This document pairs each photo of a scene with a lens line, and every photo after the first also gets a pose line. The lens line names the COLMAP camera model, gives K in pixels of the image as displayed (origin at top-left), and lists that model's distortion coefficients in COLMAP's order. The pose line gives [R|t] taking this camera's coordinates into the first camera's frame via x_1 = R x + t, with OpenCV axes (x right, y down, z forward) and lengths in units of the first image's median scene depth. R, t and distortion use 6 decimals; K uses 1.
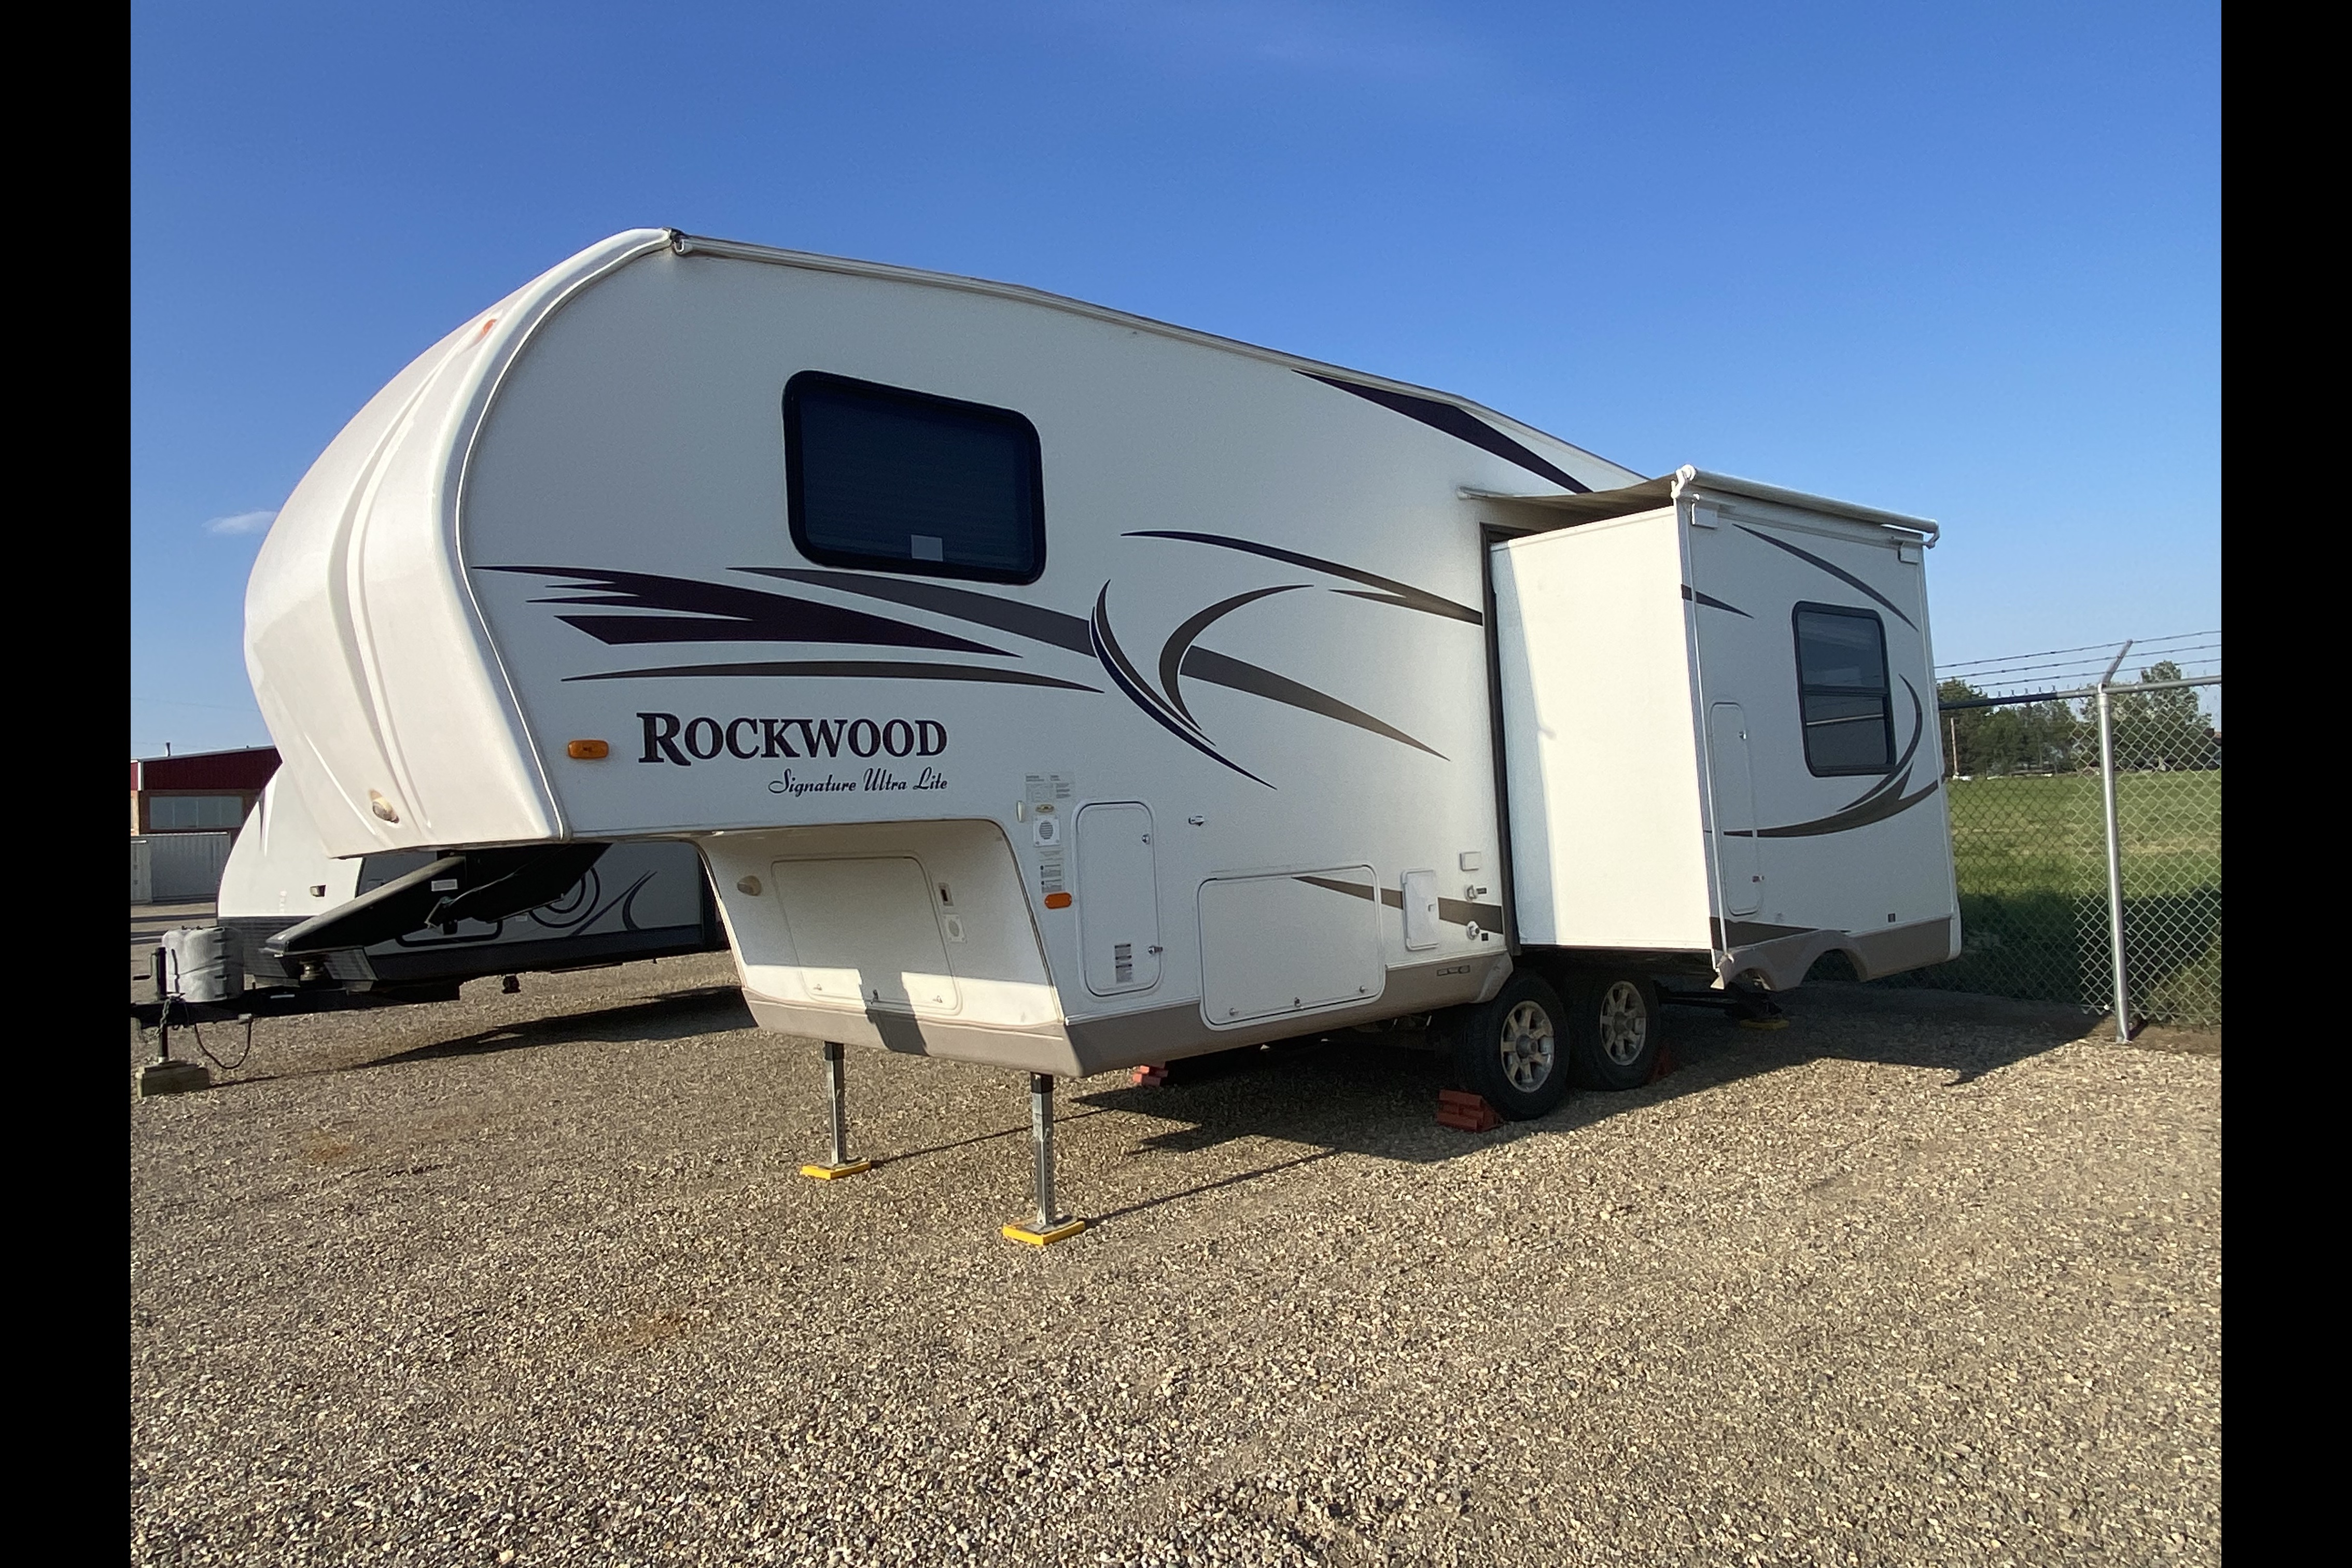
lens RADIAL K [[1483.2, 0, 1220.5], [0, 1483.2, 784.1], [0, 0, 1]] dist [0.042508, -0.039807]
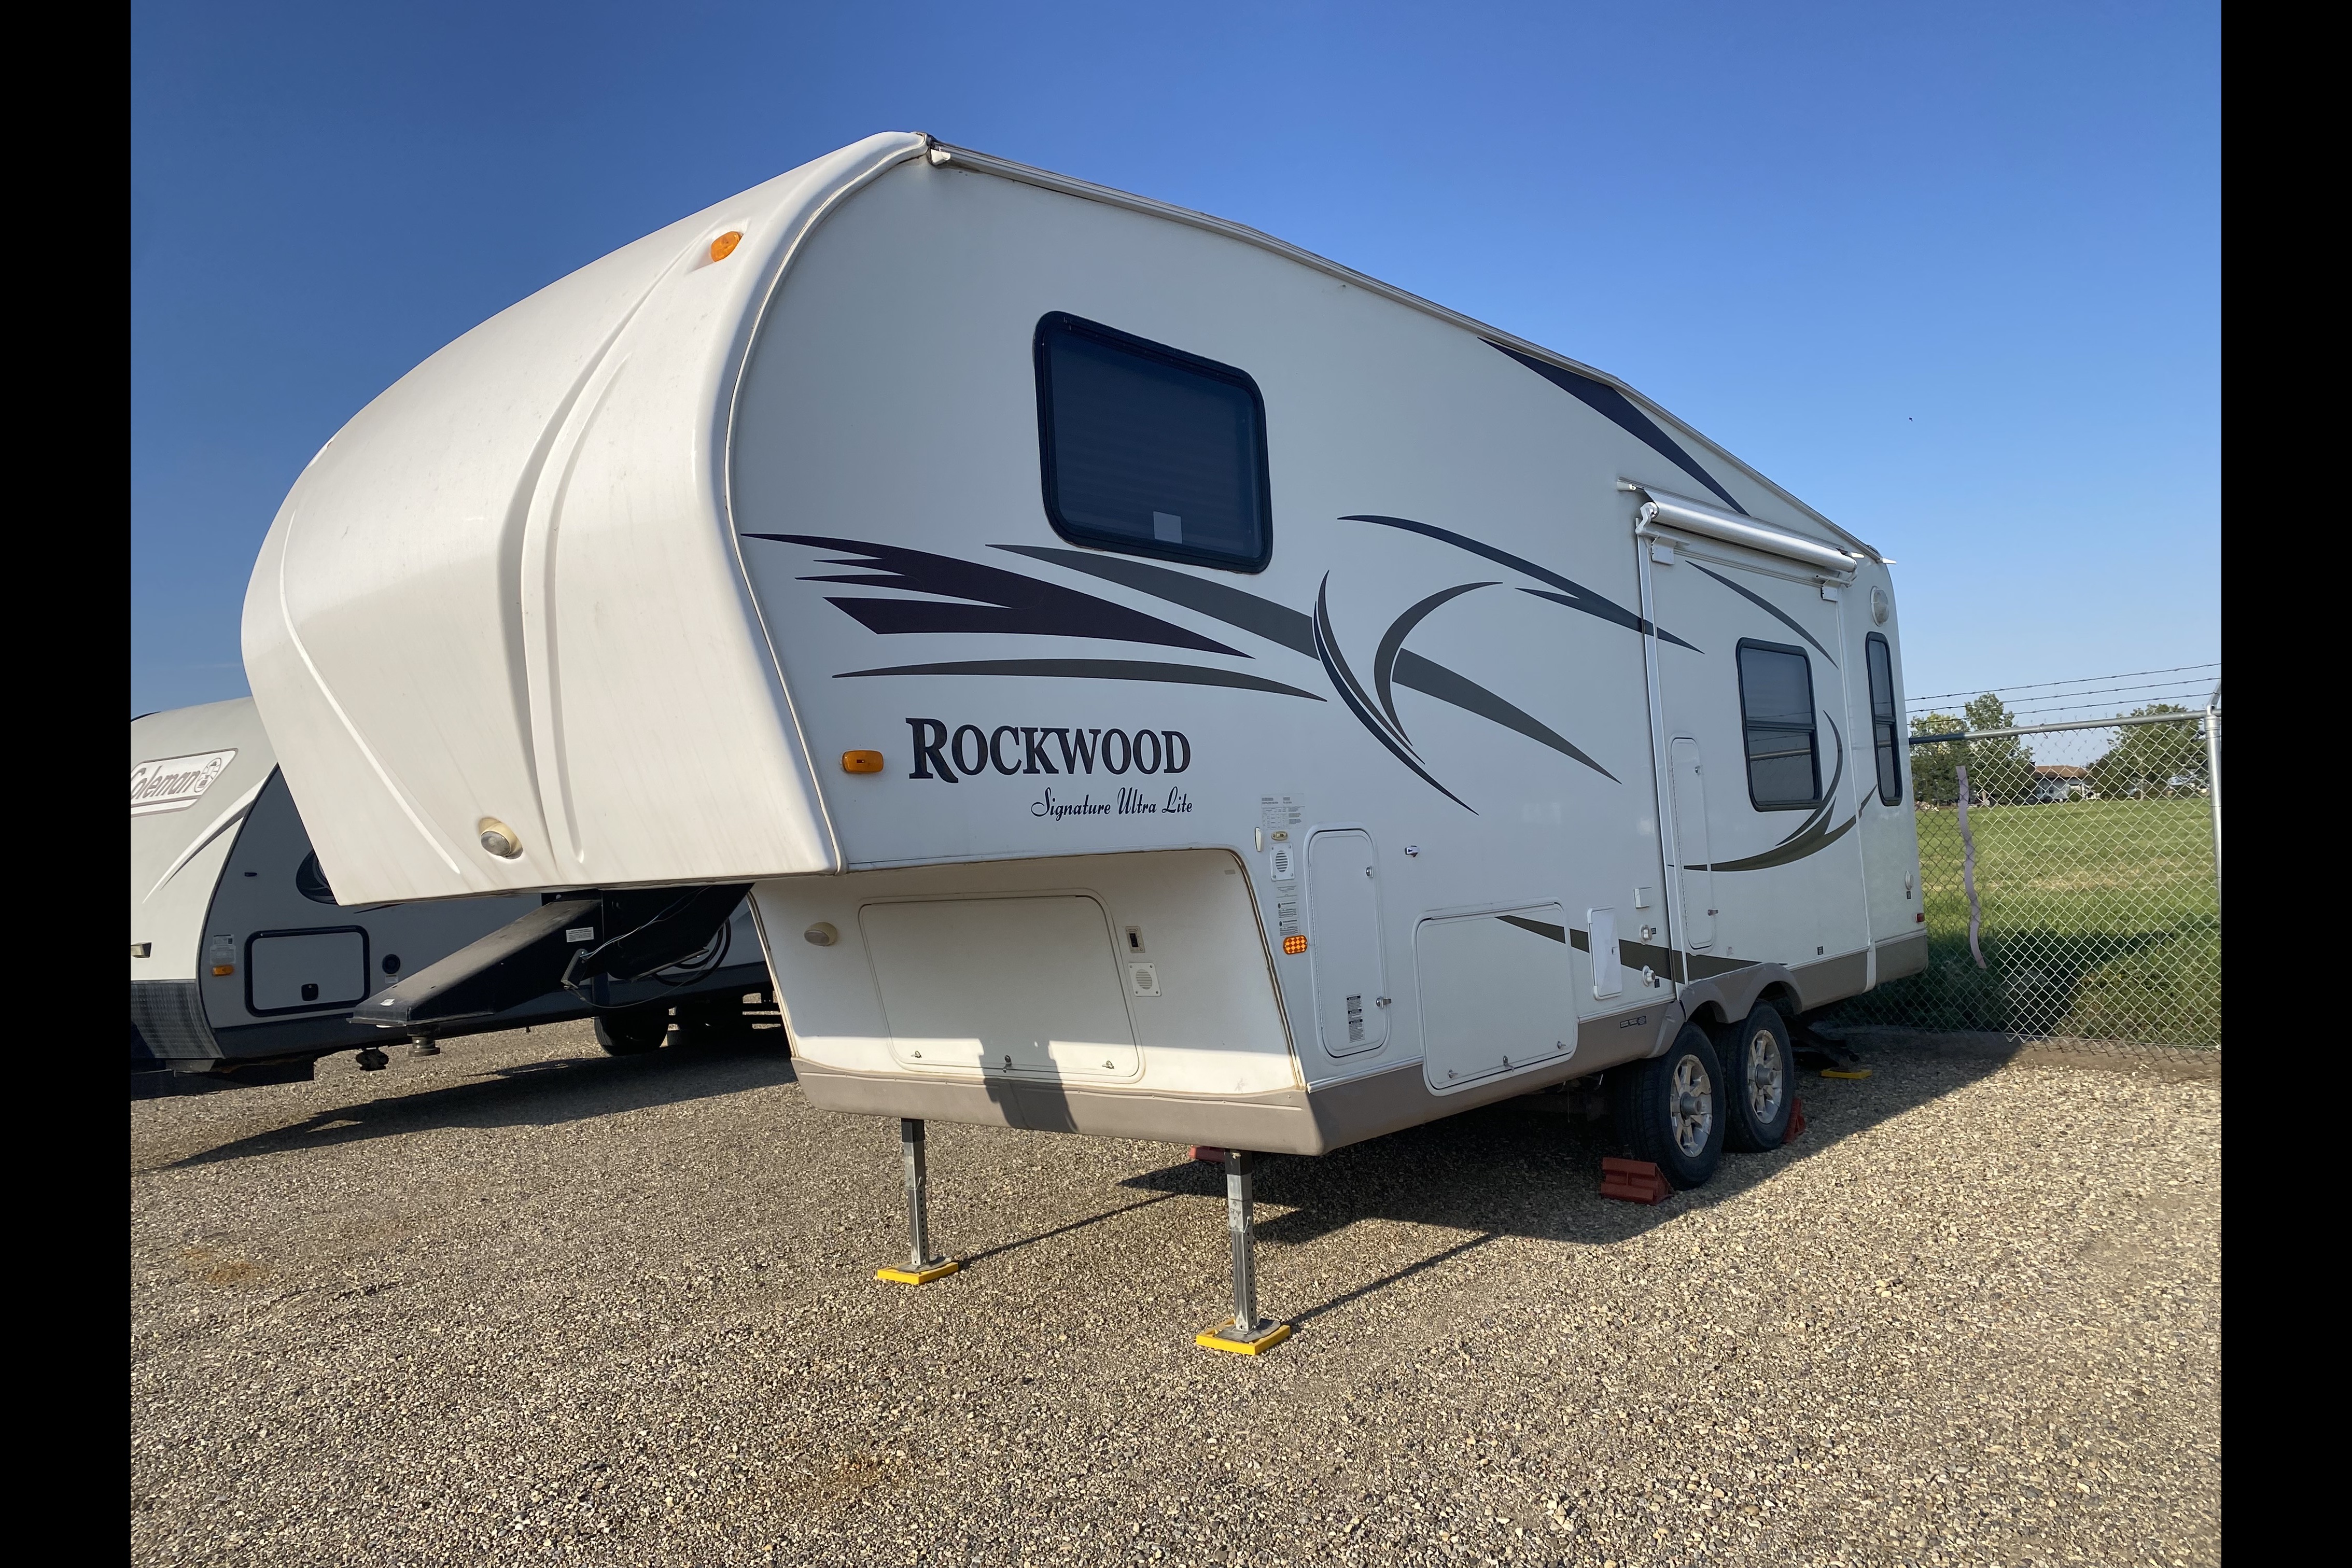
lens RADIAL K [[1636.5, 0, 1176.8], [0, 1636.5, 786.4], [0, 0, 1]] dist [0.017639, -0.004350]
pose [[0.992926, -0.000864, 0.118734, -0.268987], [0.003560, 0.999741, -0.022496, 0.008026], [-0.118684, 0.022759, 0.992671, 0.072698]]
